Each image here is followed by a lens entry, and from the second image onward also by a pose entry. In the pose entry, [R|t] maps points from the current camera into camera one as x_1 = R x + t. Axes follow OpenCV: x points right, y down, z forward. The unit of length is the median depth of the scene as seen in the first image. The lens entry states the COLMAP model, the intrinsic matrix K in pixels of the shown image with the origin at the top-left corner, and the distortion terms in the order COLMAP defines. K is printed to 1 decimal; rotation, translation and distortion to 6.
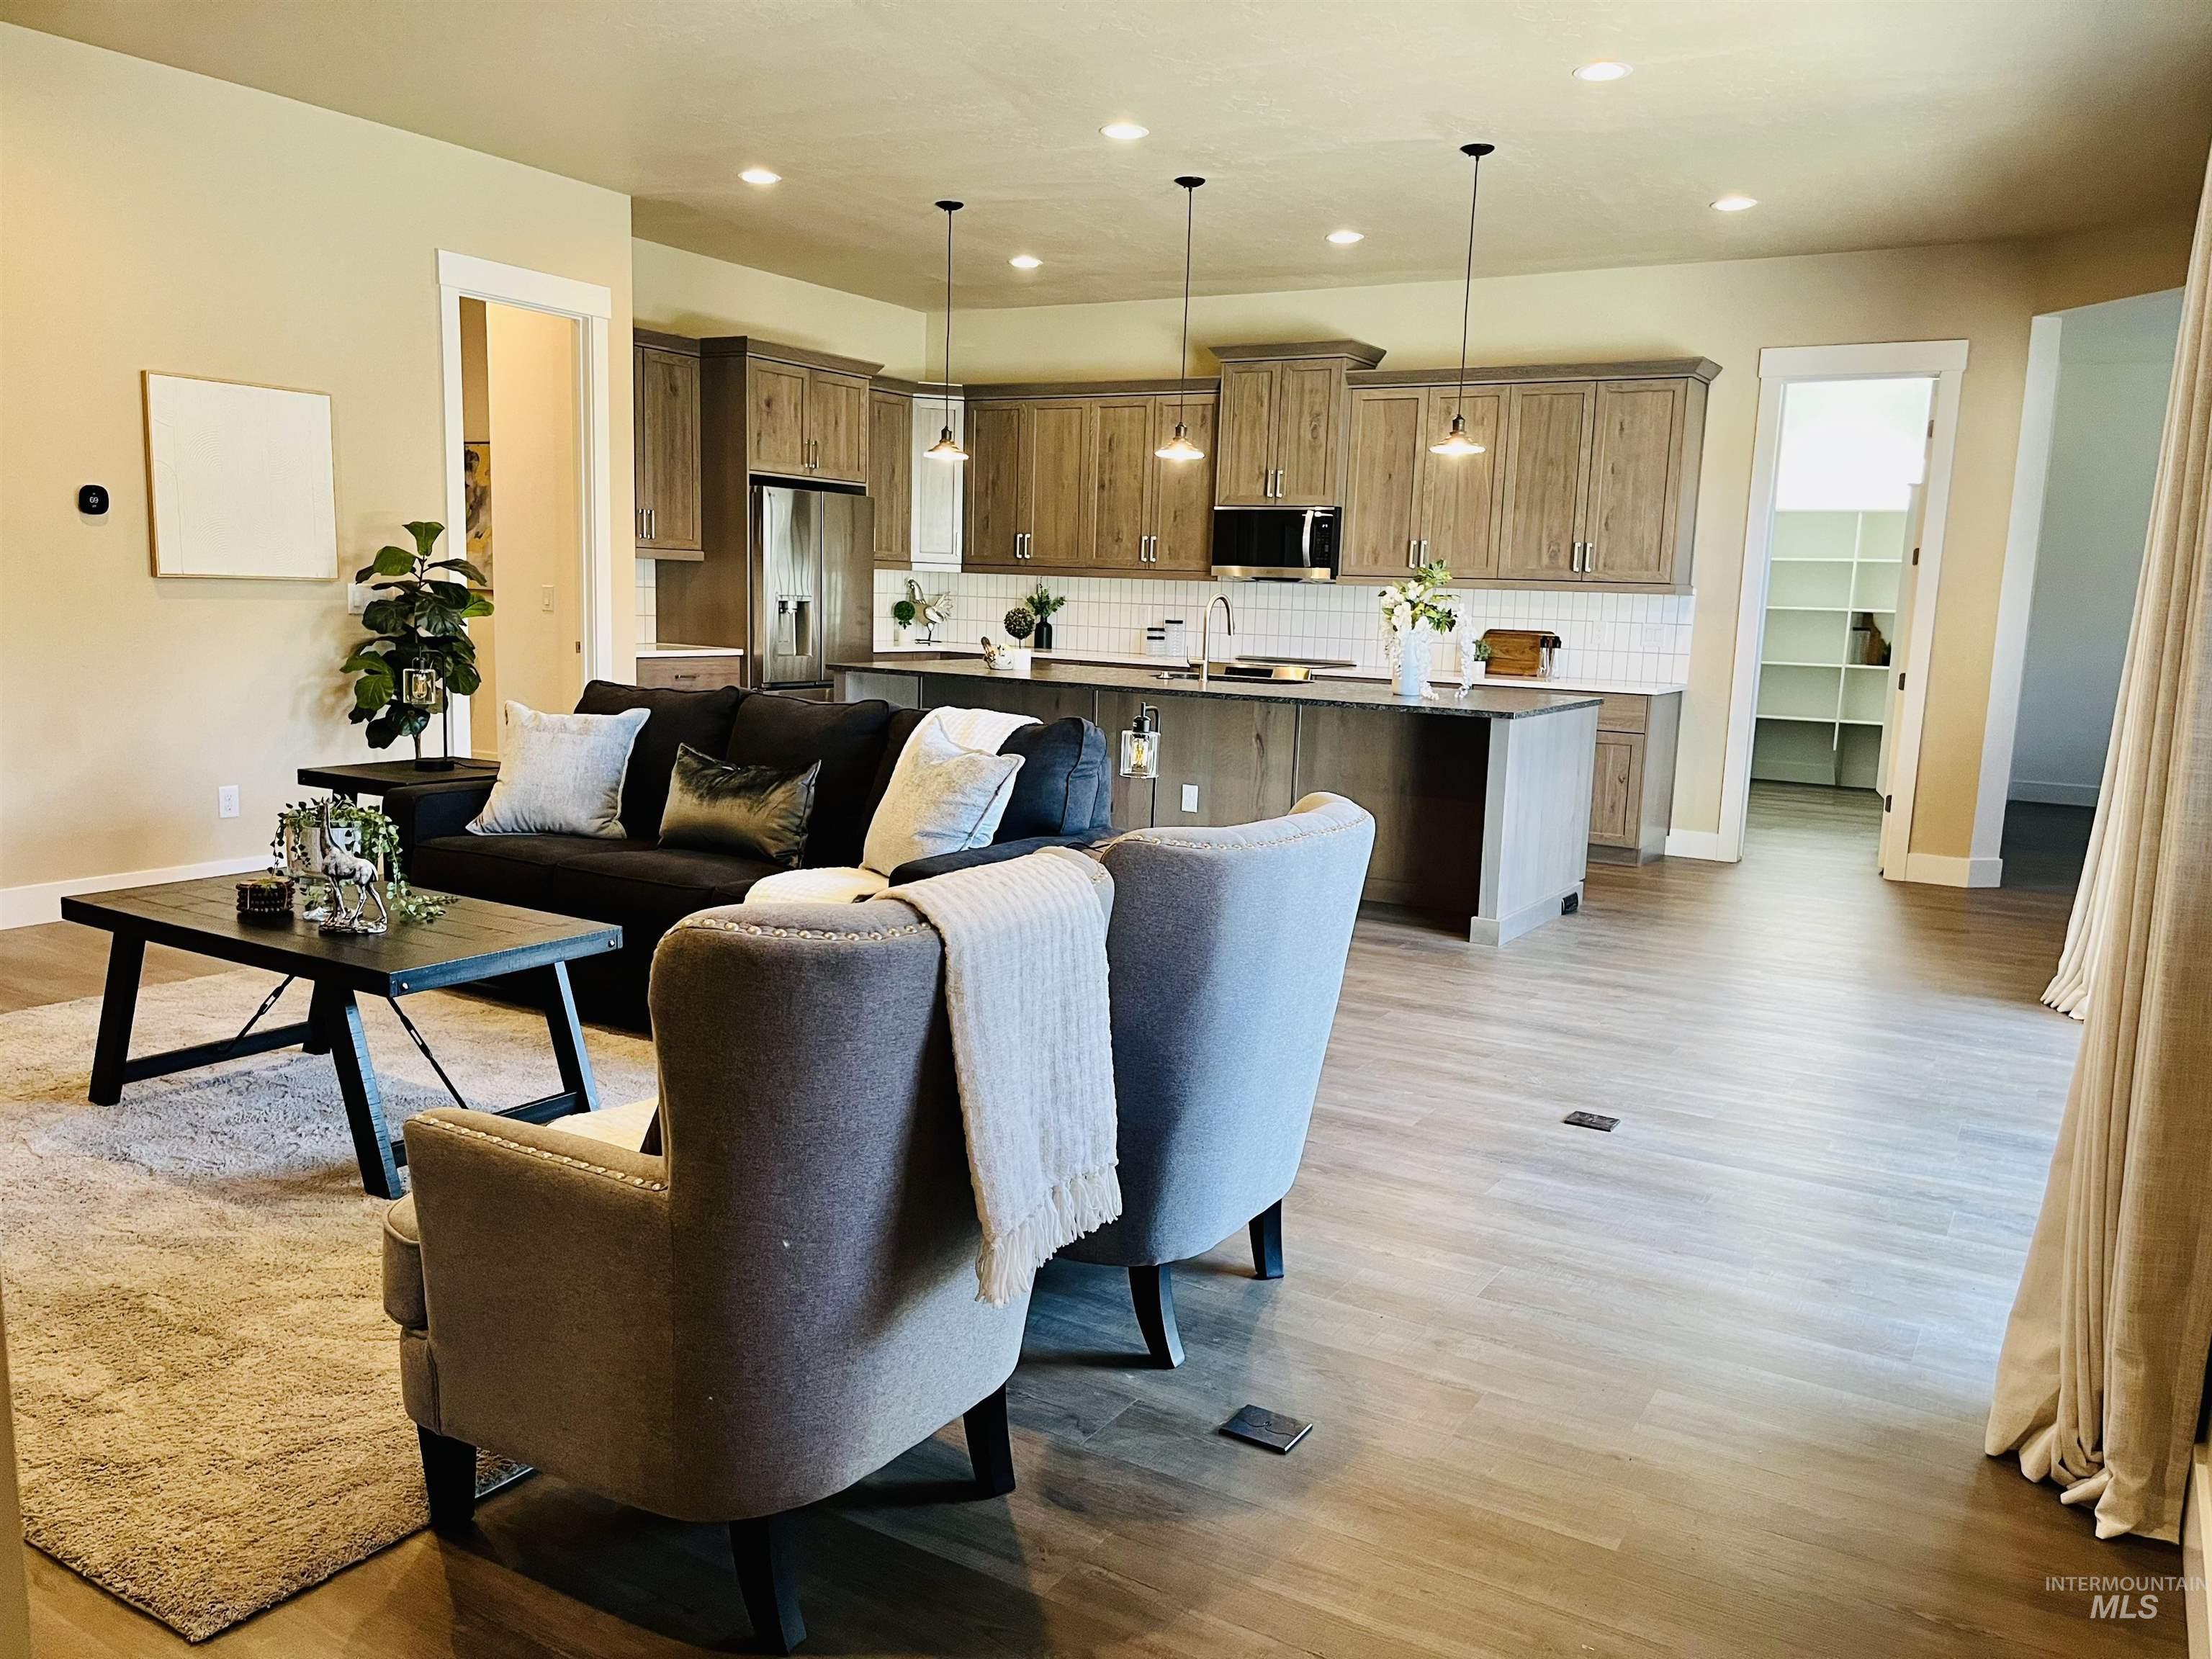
lens RADIAL K [[1652.3, 0, 1110.5], [0, 1652.3, 836.6], [0, 0, 1]] dist [0.021668, -0.064388]
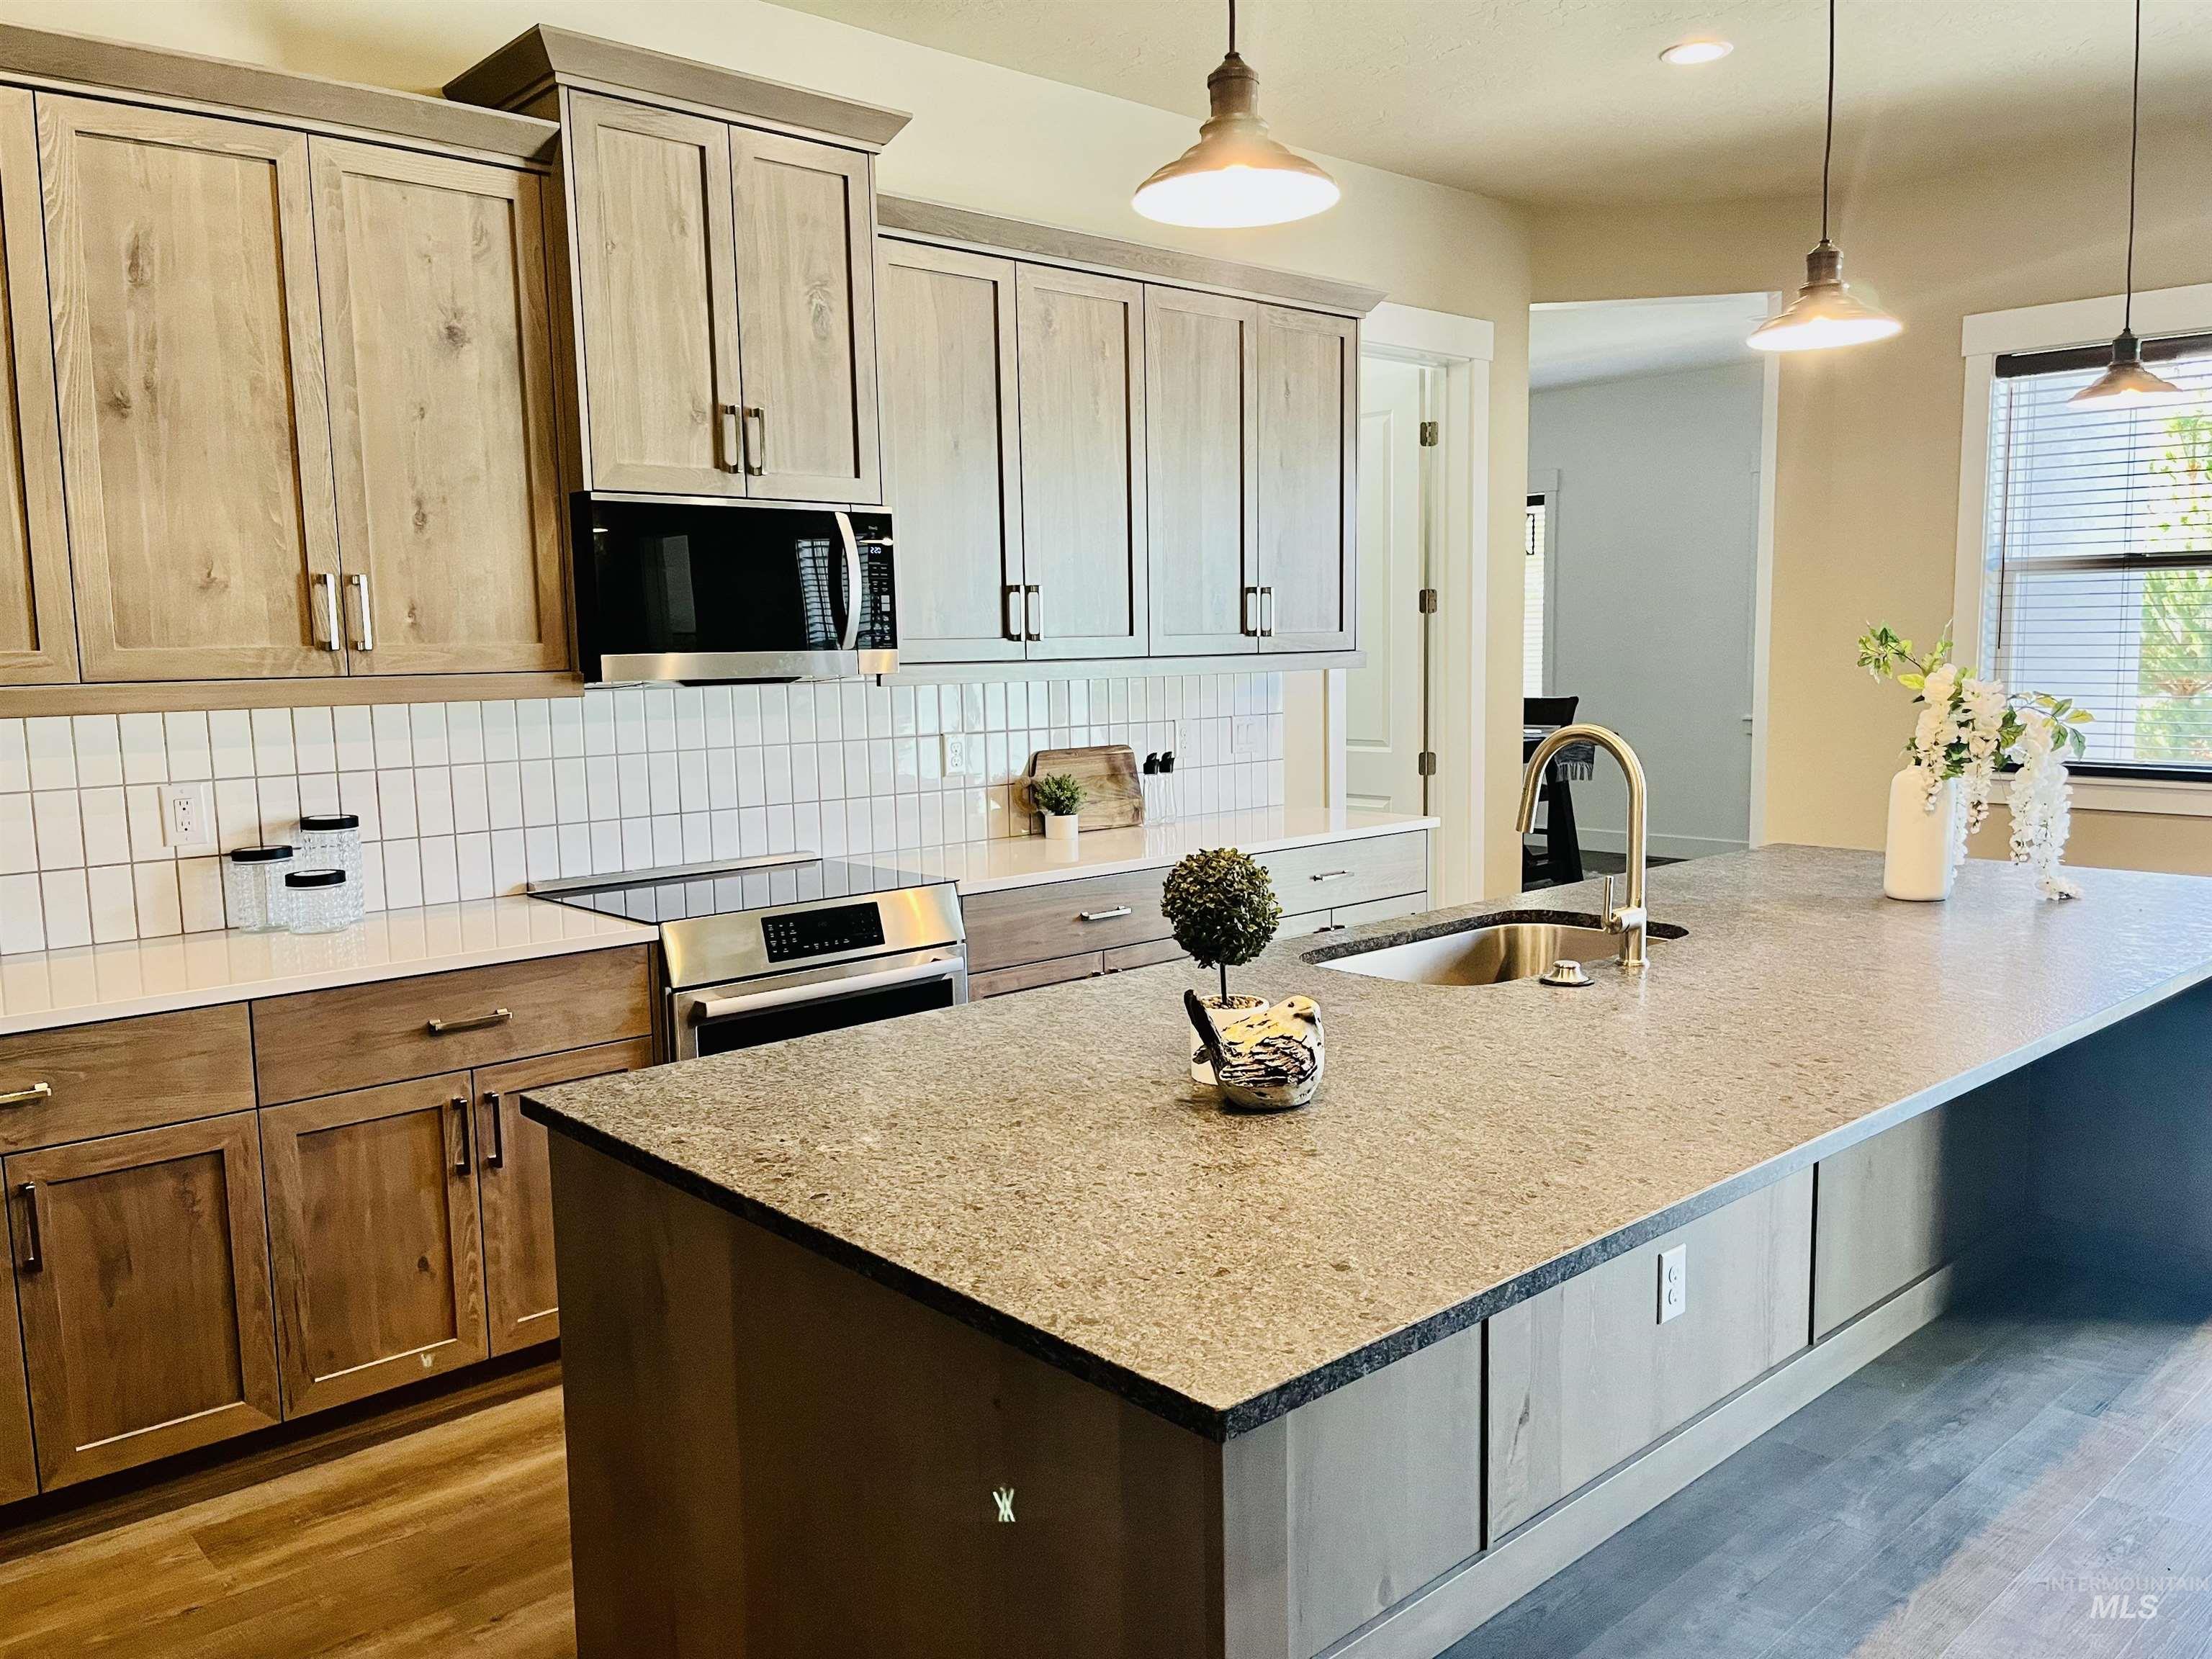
lens RADIAL K [[1652.3, 0, 1106.7], [0, 1652.3, 837.1], [0, 0, 1]] dist [0.021668, -0.064388]
pose [[0.277076, -0.145311, 0.949797, -0.254933], [0.176354, 0.979397, 0.098393, -0.140545], [-0.944526, 0.140238, 0.296993, 0.790797]]
